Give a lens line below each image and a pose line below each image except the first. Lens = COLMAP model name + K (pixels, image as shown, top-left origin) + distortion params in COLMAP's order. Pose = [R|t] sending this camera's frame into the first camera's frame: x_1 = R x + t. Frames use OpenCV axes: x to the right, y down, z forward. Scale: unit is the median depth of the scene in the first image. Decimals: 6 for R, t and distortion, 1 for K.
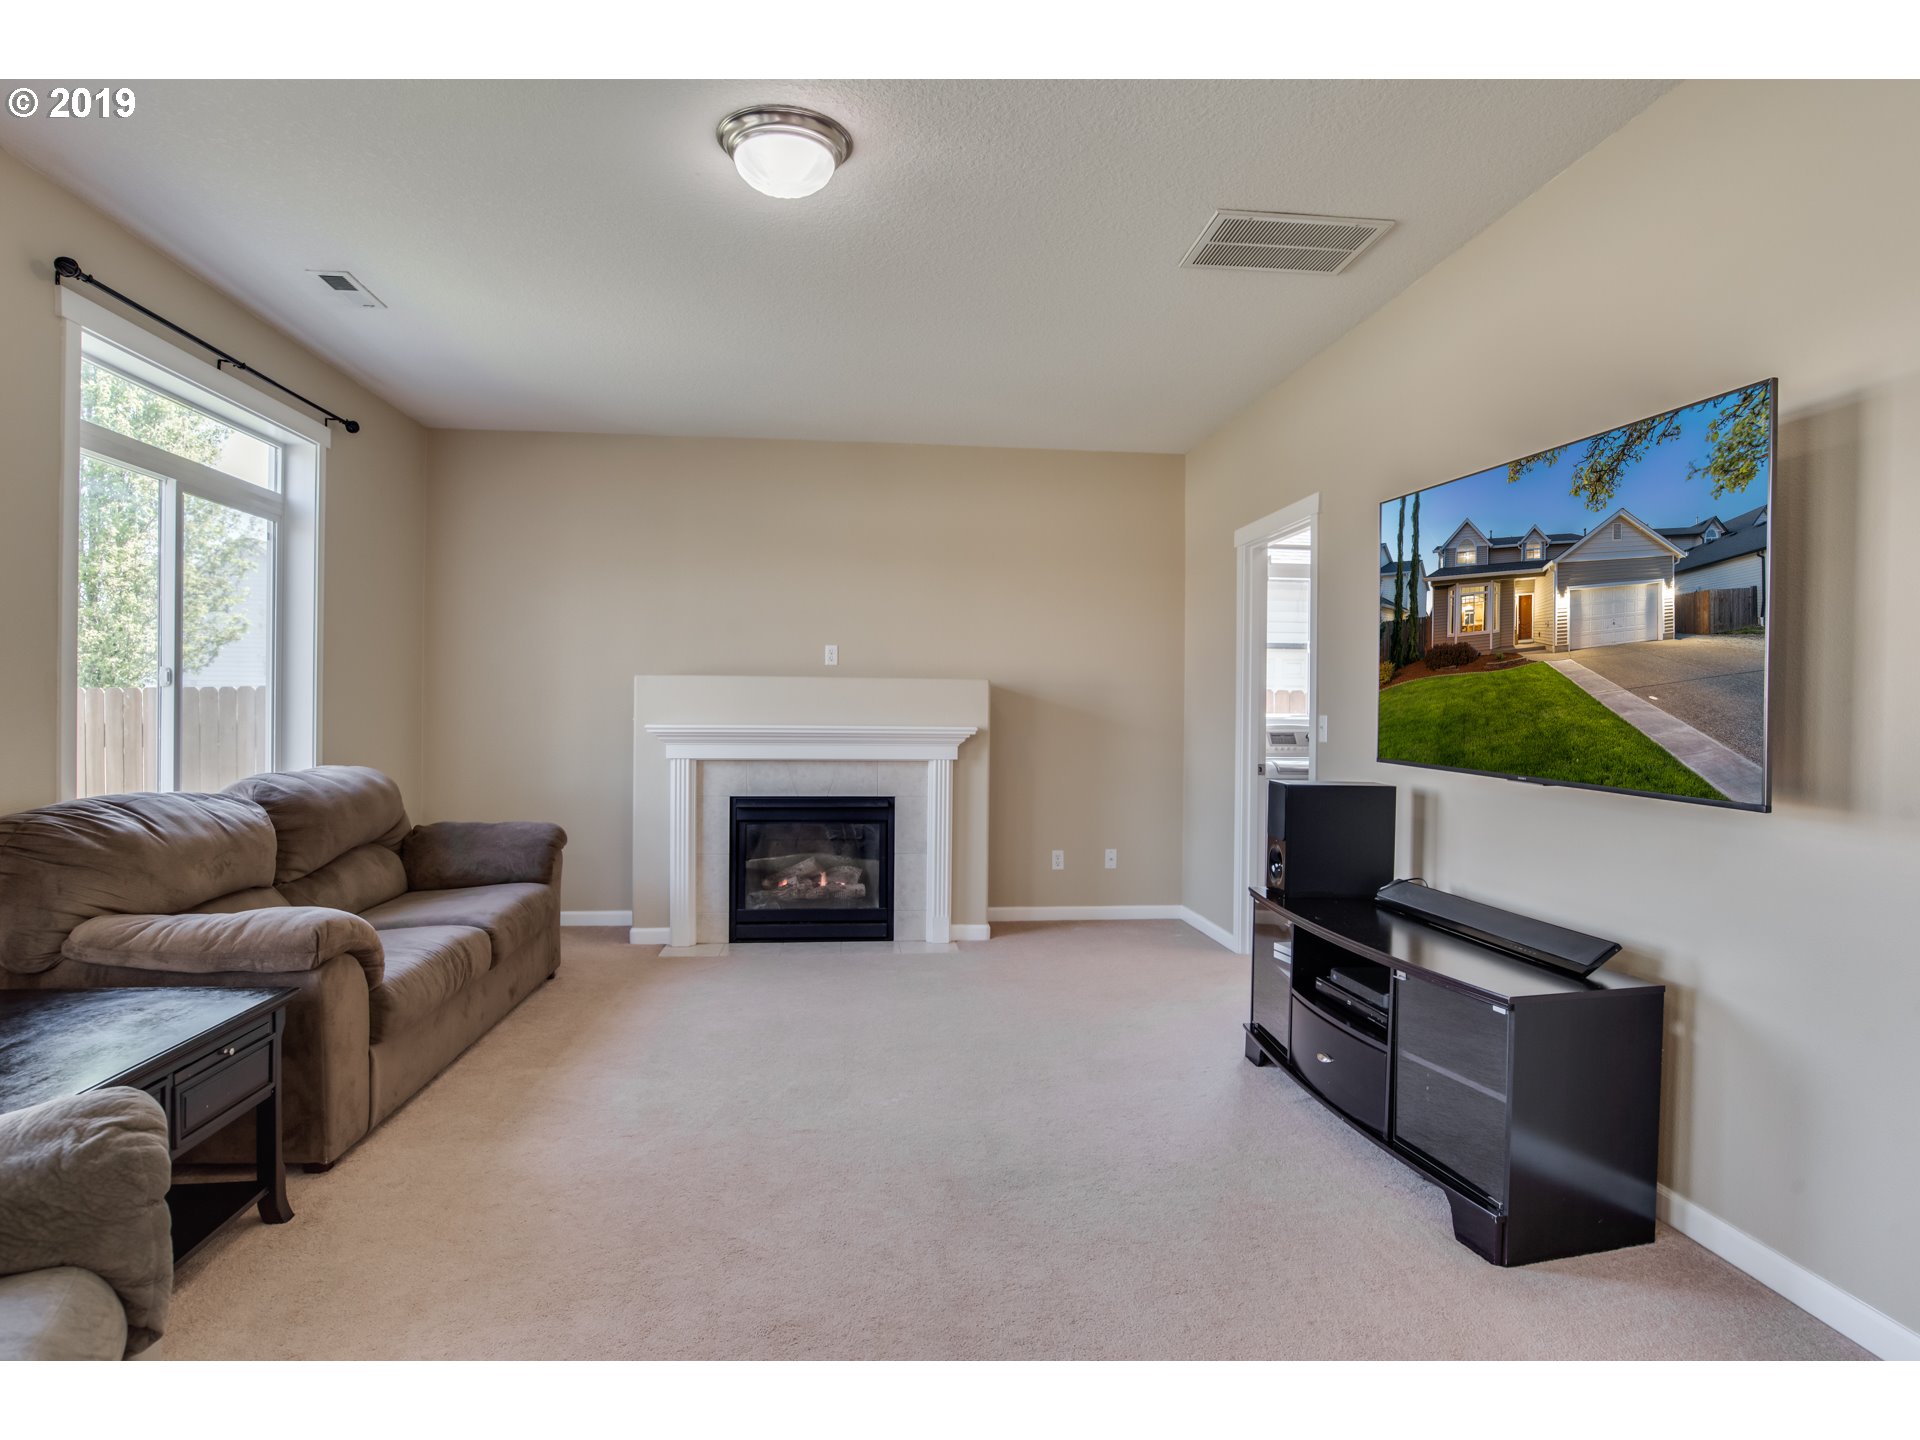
lens RADIAL K [[1094.8, 0, 980.5], [0, 1094.8, 714.8], [0, 0, 1]] dist [-0.052078, 0.029342]
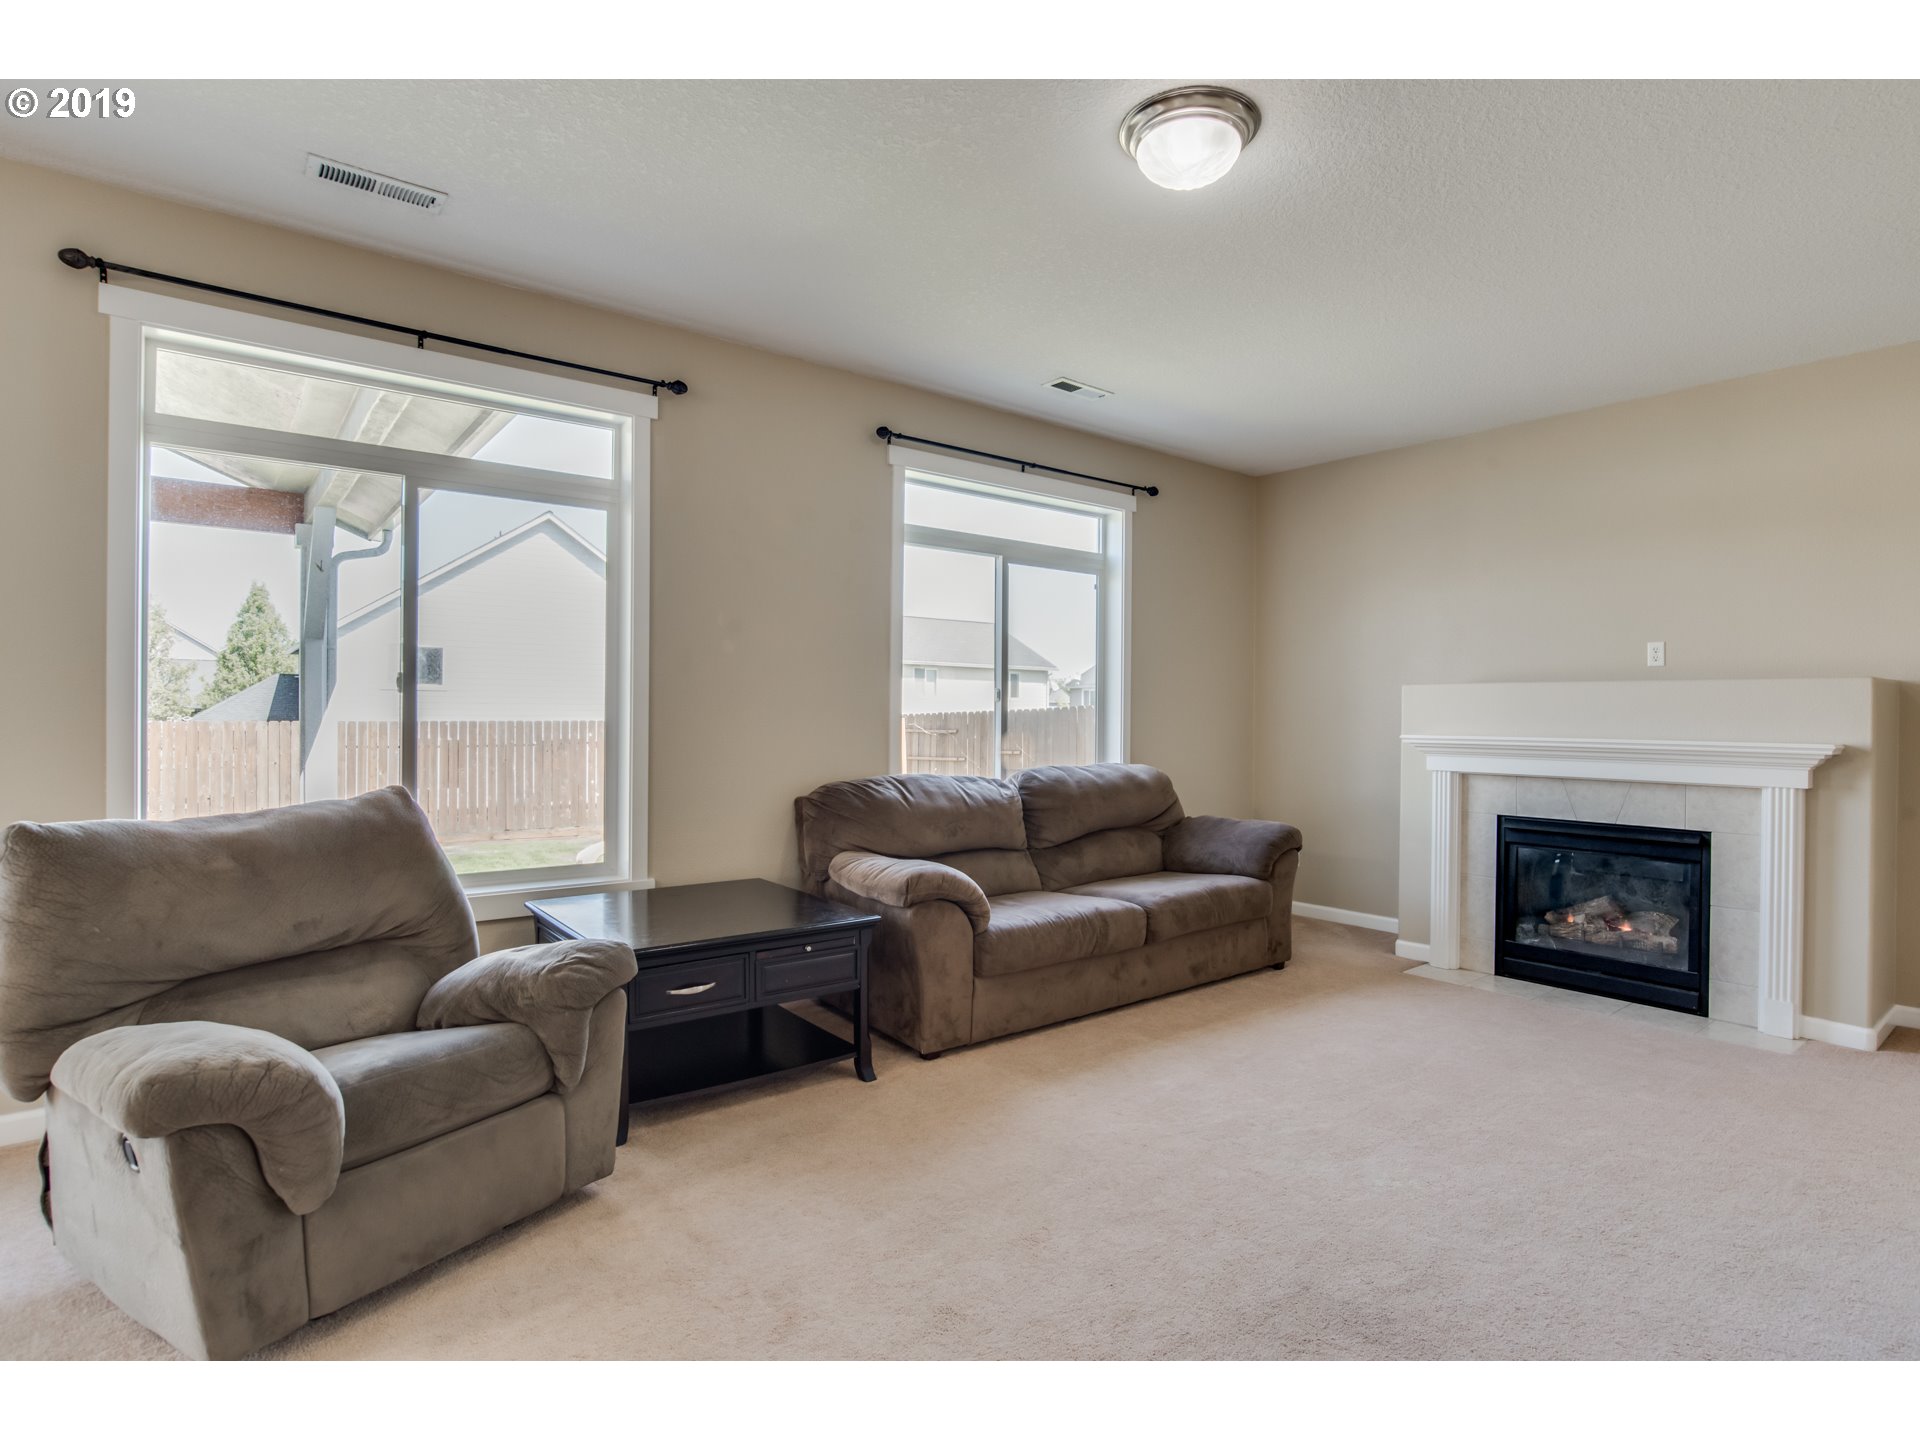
lens RADIAL K [[983.3, 0, 972.0], [0, 983.3, 713.8], [0, 0, 1]] dist [-0.054006, 0.021394]
pose [[0.526614, -0.003339, -0.850098, 0.409740], [-0.007925, 0.999930, -0.008837, 0.001667], [0.850068, 0.011391, 0.526550, 0.353148]]
